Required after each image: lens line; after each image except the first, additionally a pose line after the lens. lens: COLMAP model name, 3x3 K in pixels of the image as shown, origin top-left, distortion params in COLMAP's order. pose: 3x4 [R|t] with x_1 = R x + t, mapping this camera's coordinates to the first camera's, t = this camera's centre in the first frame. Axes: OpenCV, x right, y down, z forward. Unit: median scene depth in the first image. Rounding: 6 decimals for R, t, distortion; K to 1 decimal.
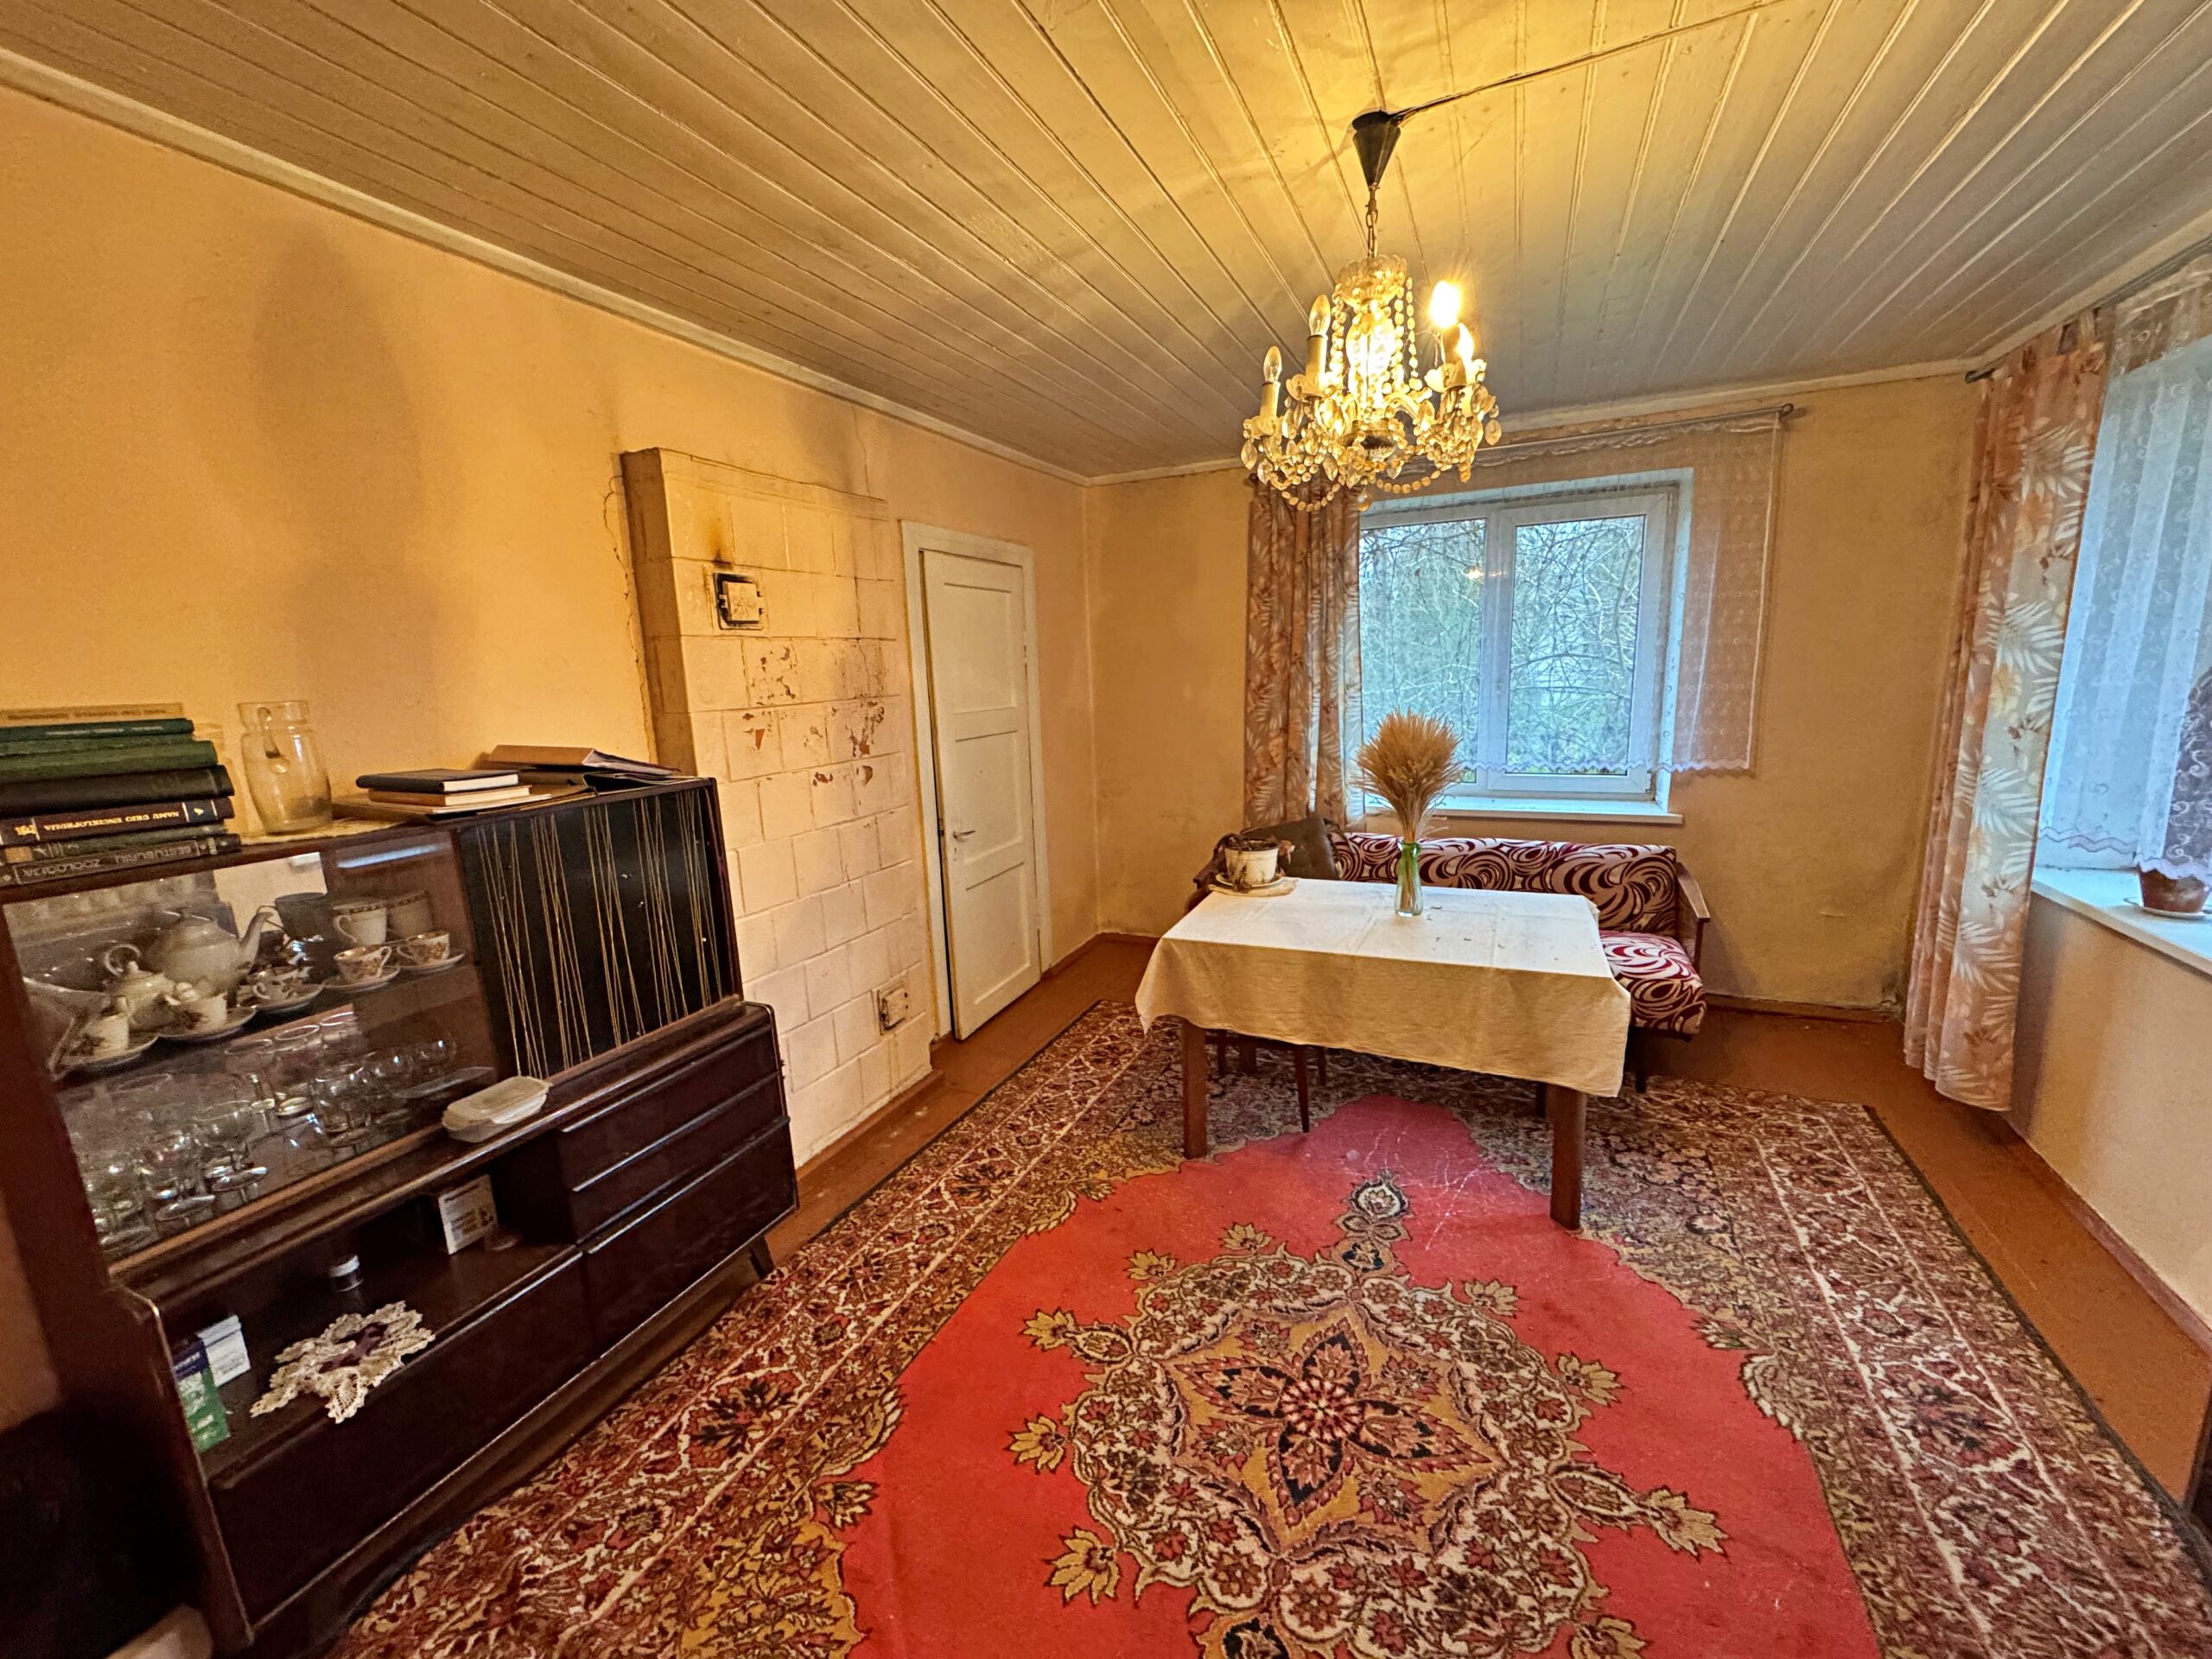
lens RADIAL K [[879.8, 0, 1105.7], [0, 879.8, 825.0], [0, 0, 1]] dist [-0.001710, -0.000235]
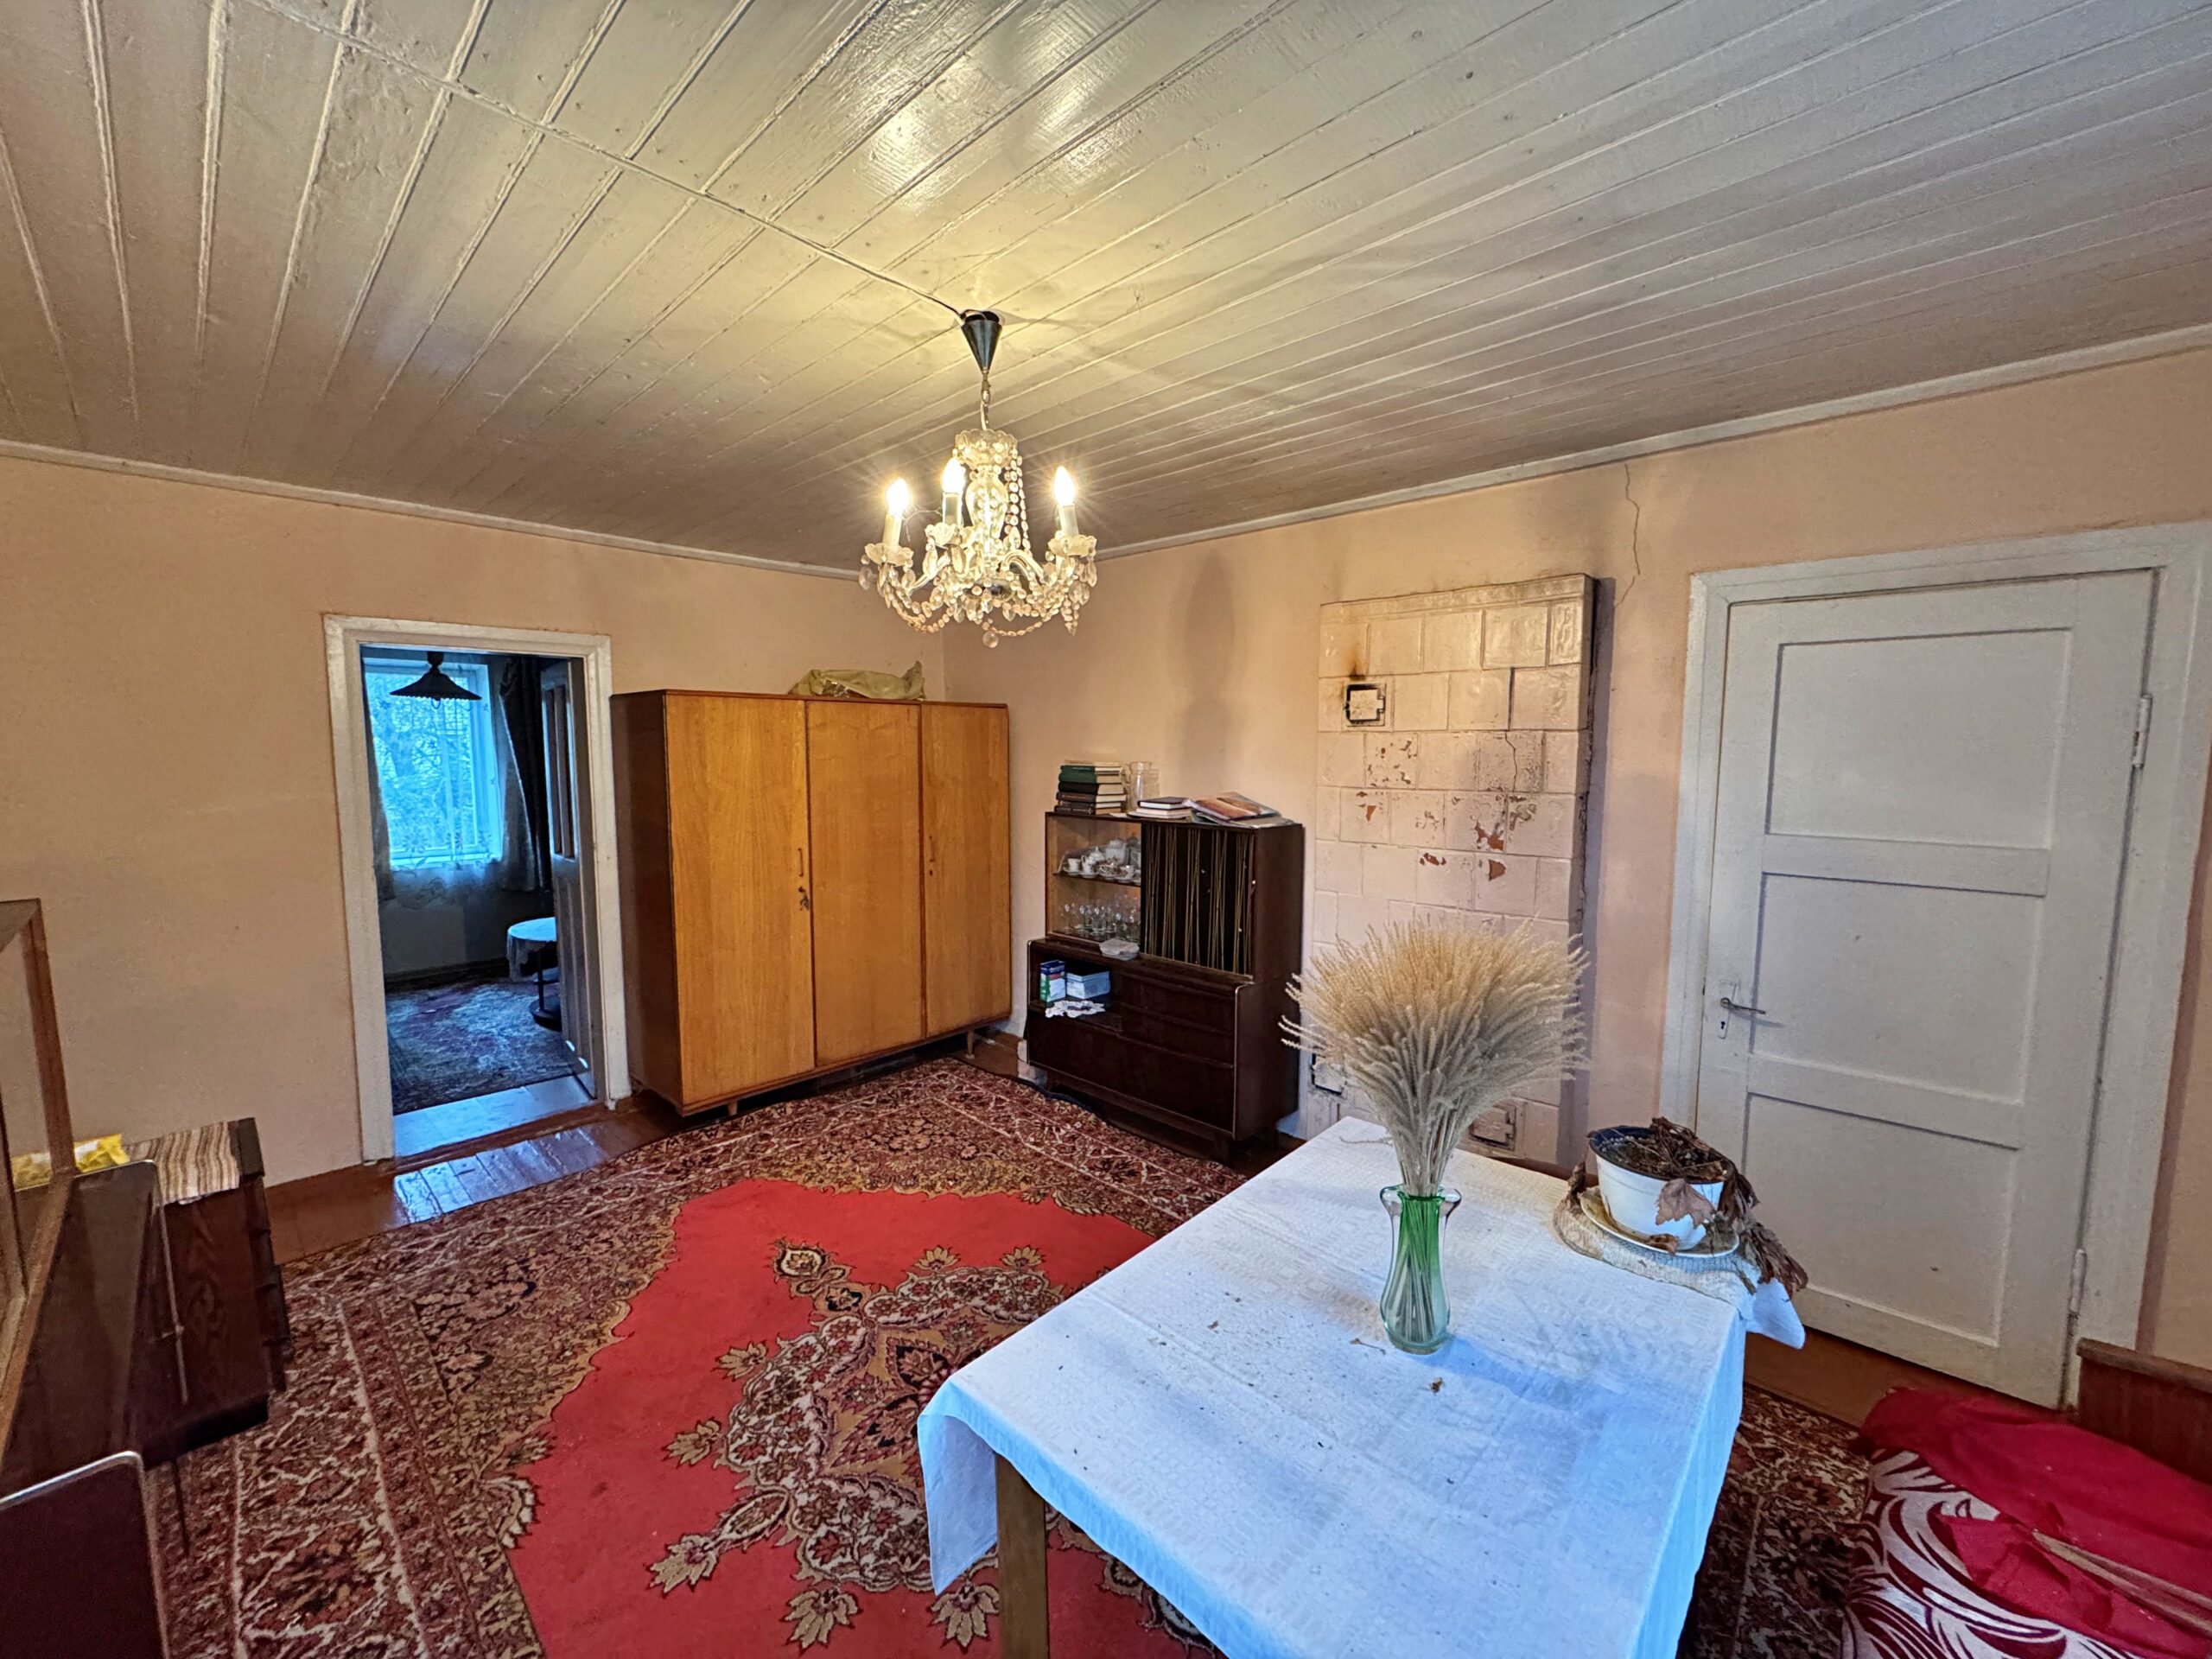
lens RADIAL K [[879.8, 0, 1105.7], [0, 879.8, 825.0], [0, 0, 1]] dist [-0.001710, -0.000235]
pose [[-0.323500, 0.123818, -0.938092, 1.271864], [-0.158366, 0.970333, 0.182686, -0.356823], [0.932882, 0.207661, -0.294294, 1.467083]]
